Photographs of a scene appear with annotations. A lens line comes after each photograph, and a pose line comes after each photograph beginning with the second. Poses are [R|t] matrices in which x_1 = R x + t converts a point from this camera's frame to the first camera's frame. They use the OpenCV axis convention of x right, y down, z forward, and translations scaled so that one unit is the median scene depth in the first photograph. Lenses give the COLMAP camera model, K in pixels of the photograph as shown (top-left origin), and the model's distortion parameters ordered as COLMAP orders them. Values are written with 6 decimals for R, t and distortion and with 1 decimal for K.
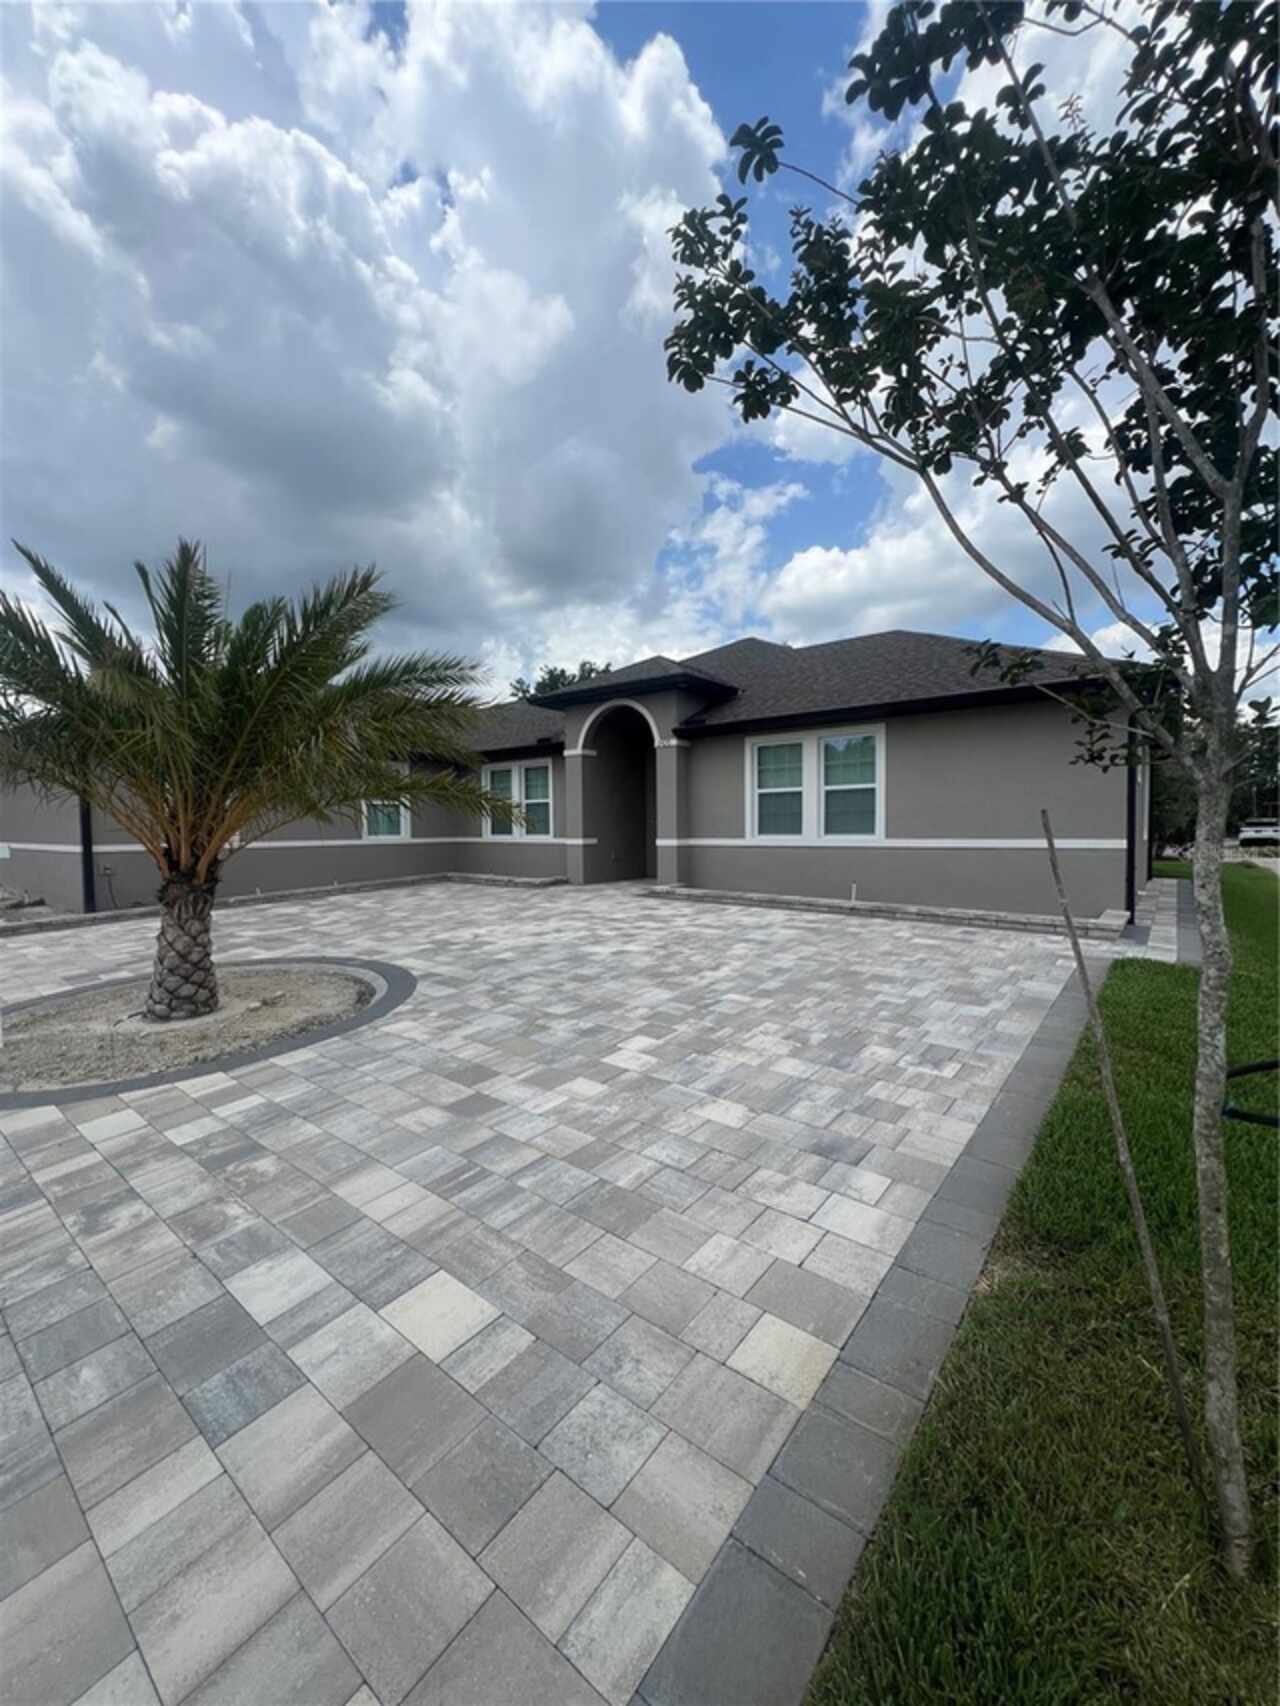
lens RADIAL K [[676.9, 0, 640.0], [0, 676.9, 853.0], [0, 0, 1]] dist [-0.000992, 0.000102]
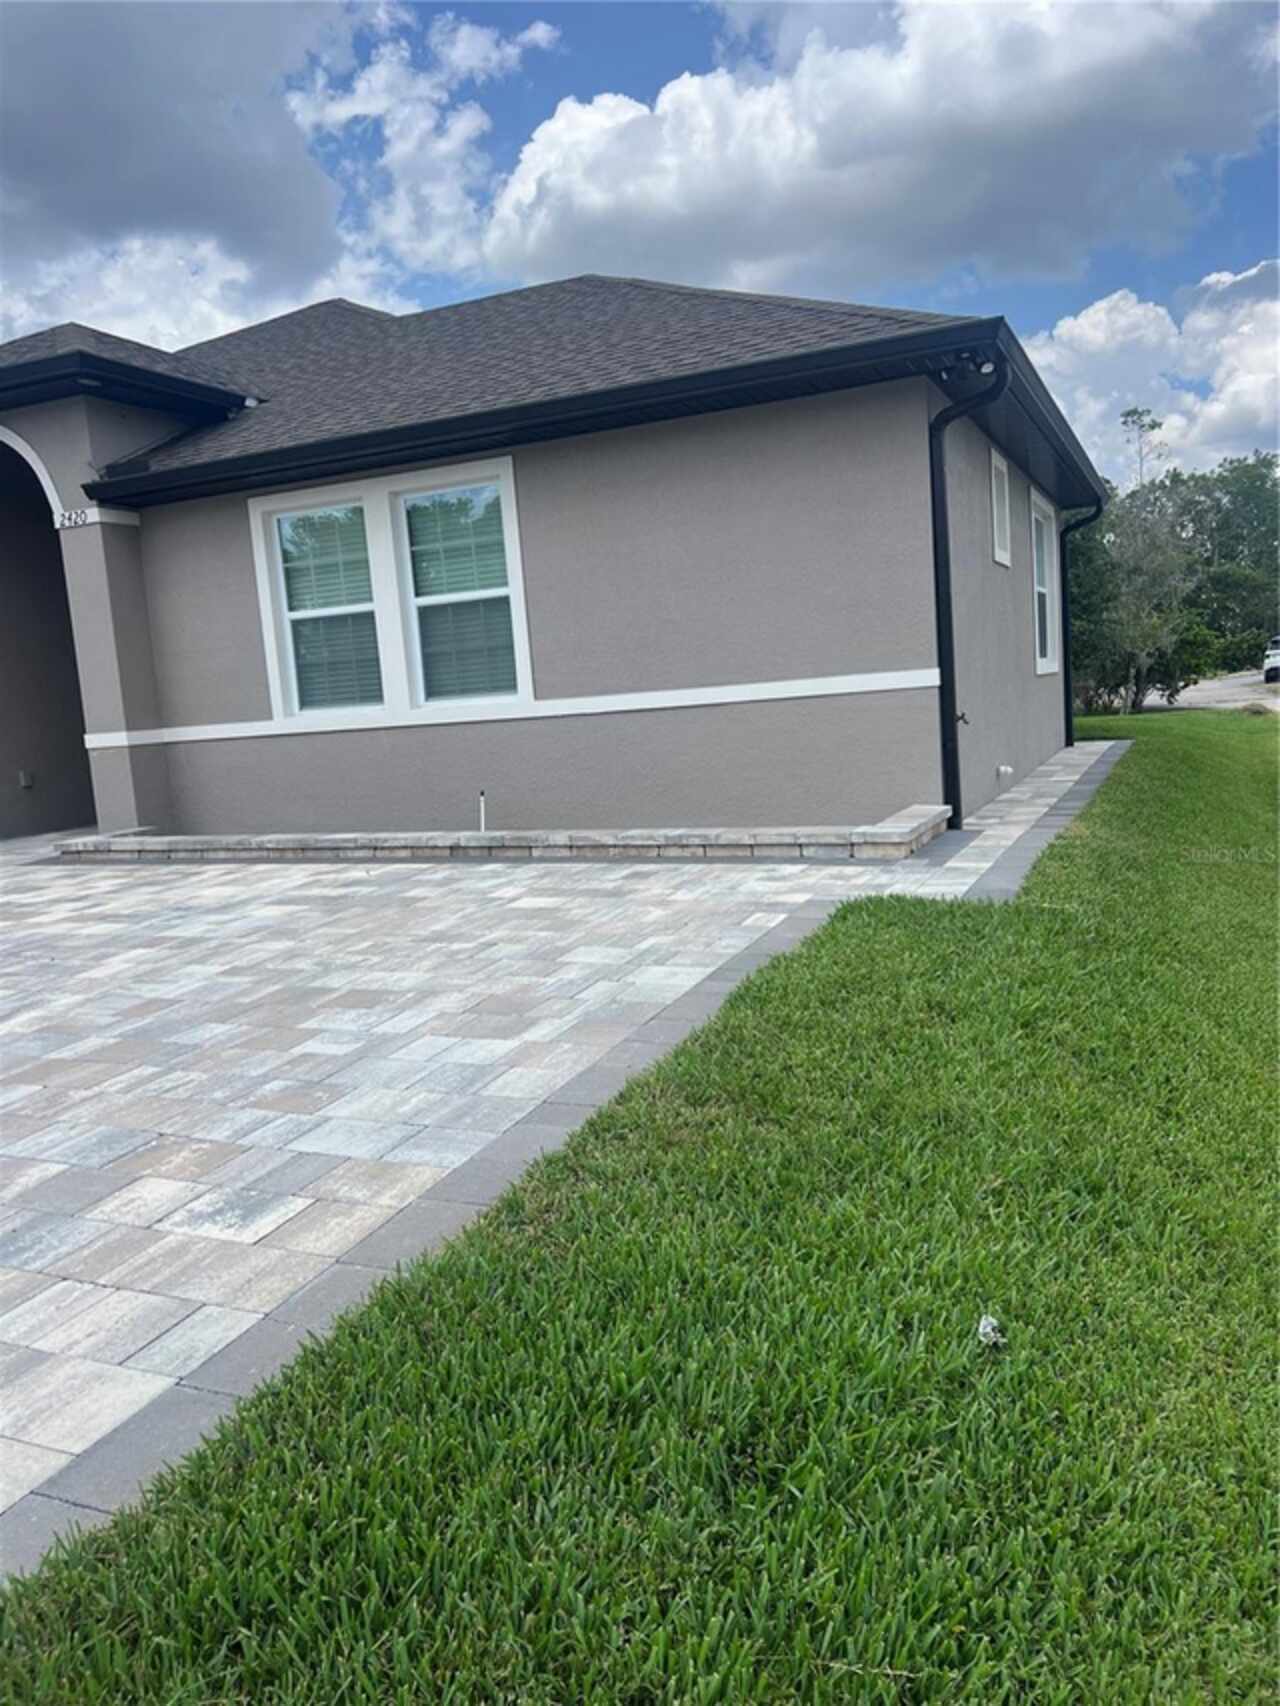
lens RADIAL K [[1284.0, 0, 641.0], [0, 1284.0, 862.9], [0, 0, 1]] dist [0.031402, -0.003522]
pose [[0.963608, -0.096031, 0.249473, 0.192880], [0.075645, 0.993058, 0.090078, 0.018365], [-0.256391, -0.067929, 0.964183, 0.073141]]
